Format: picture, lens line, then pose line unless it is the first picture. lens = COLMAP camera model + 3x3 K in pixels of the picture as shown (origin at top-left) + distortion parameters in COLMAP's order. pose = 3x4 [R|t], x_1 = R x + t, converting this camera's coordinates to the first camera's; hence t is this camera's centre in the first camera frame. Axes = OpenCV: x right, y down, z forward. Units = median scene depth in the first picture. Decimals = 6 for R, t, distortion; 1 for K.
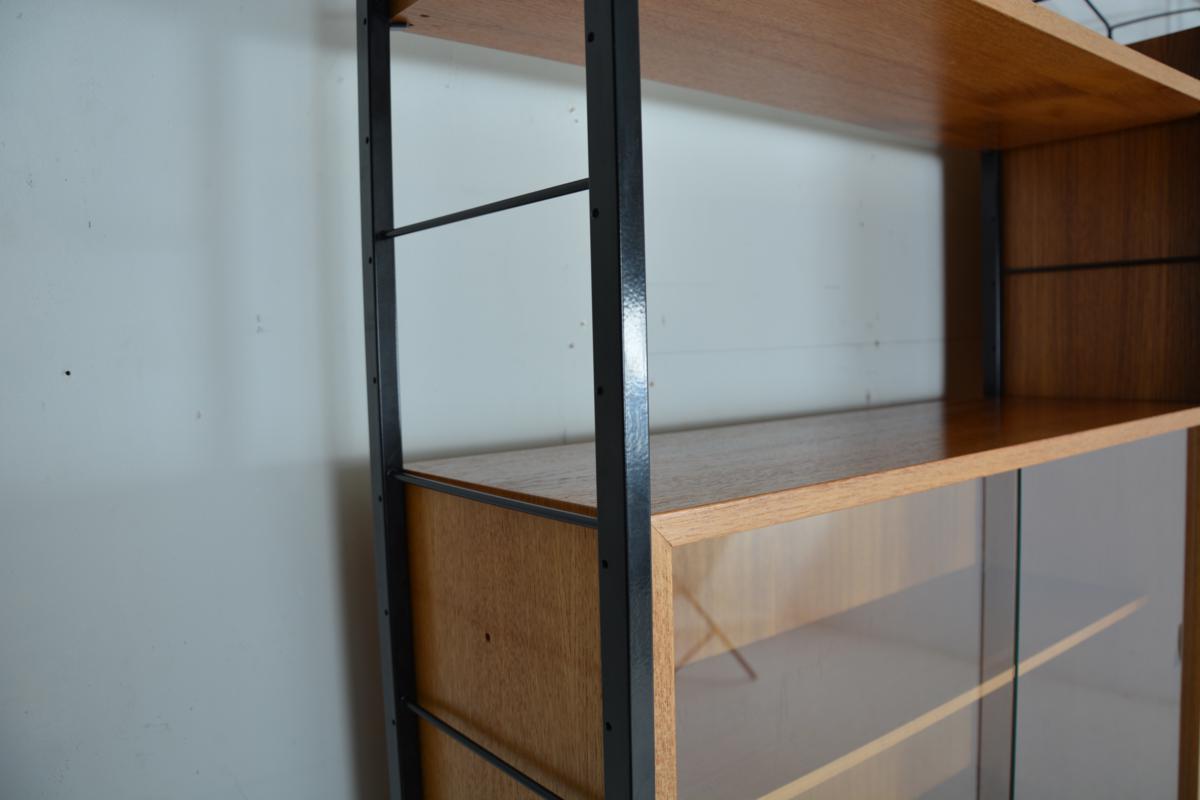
lens RADIAL K [[928.5, 0, 598.7], [0, 928.5, 401.3], [0, 0, 1]] dist [-0.156470, 0.106741]
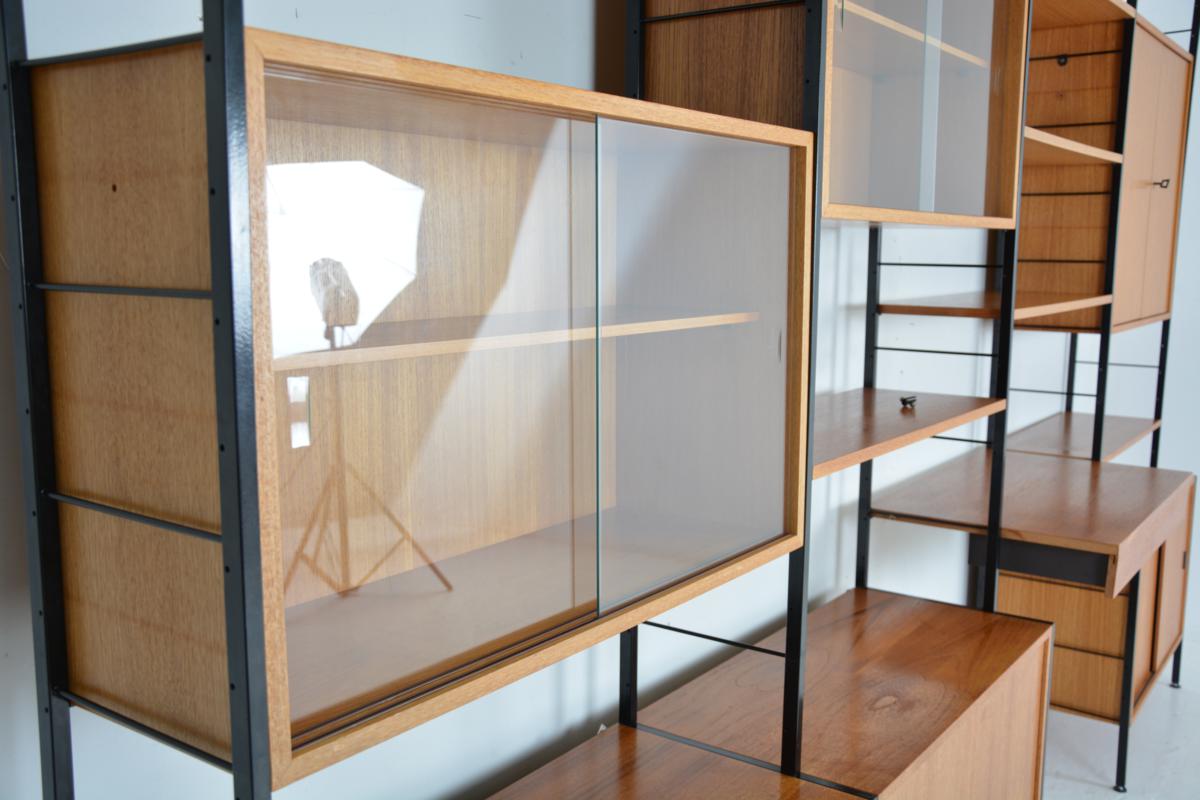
lens RADIAL K [[1131.1, 0, 596.6], [0, 1131.1, 395.7], [0, 0, 1]] dist [-0.003925, 0.000000]
pose [[0.962414, -0.003282, 0.271568, 0.072866], [-0.014416, 0.997900, 0.063148, 0.400314], [-0.271205, -0.064689, 0.960345, -0.522800]]
